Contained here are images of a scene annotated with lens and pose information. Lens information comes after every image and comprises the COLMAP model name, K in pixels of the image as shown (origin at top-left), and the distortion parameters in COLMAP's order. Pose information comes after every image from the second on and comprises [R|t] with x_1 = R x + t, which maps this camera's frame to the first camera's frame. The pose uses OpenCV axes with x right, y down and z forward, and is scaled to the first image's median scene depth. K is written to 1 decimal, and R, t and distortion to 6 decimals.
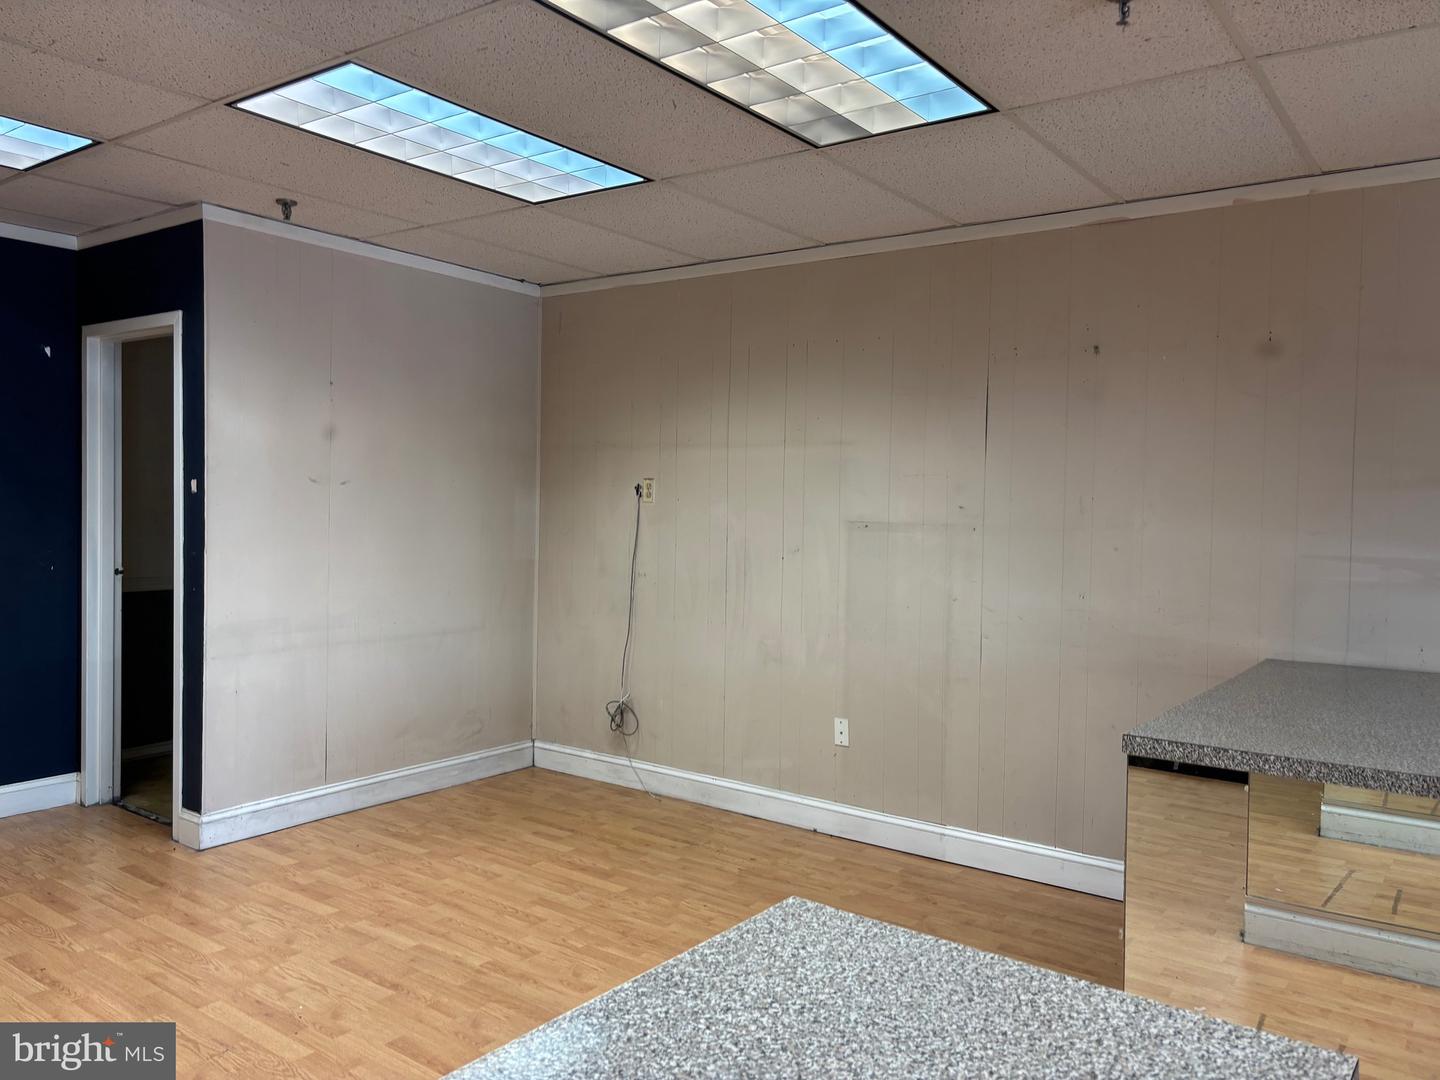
lens RADIAL K [[1108.2, 0, 720.0], [0, 1108.2, 540.0], [0, 0, 1]] dist [0.007370, 0.001125]
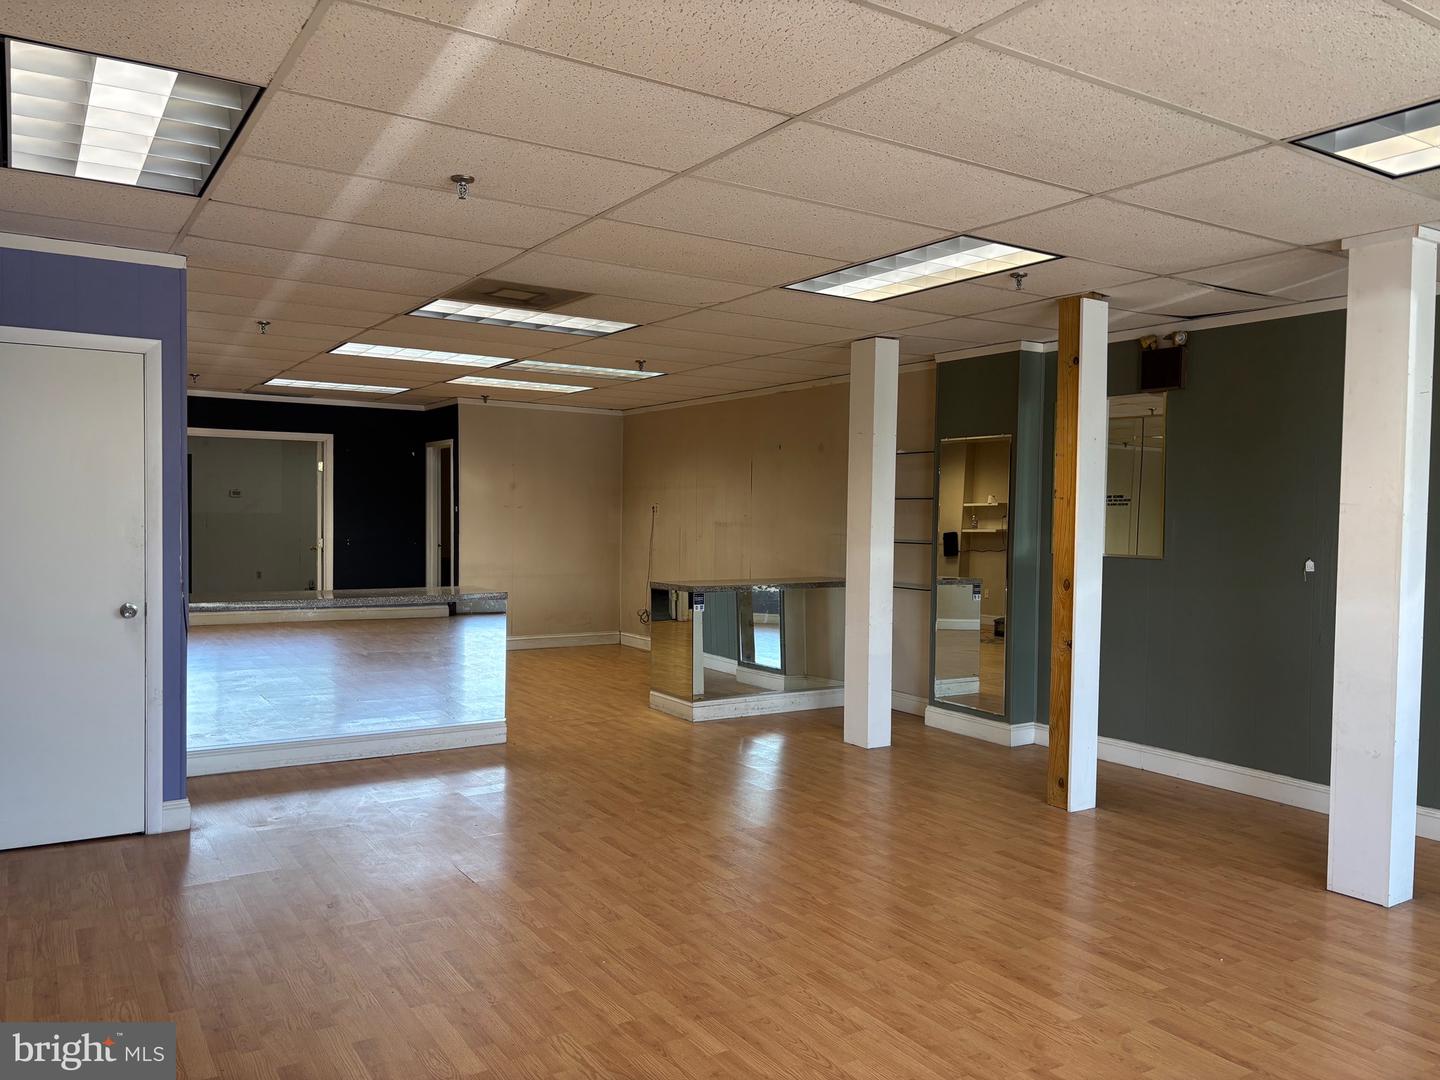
lens RADIAL K [[1088.8, 0, 720.0], [0, 1088.8, 540.0], [0, 0, 1]] dist [0.047210, -0.063871]
pose [[0.931100, 0.003661, -0.364746, 0.892264], [-0.009607, 0.999849, -0.014489, 0.047975], [0.364638, 0.016995, 0.930994, -0.978118]]
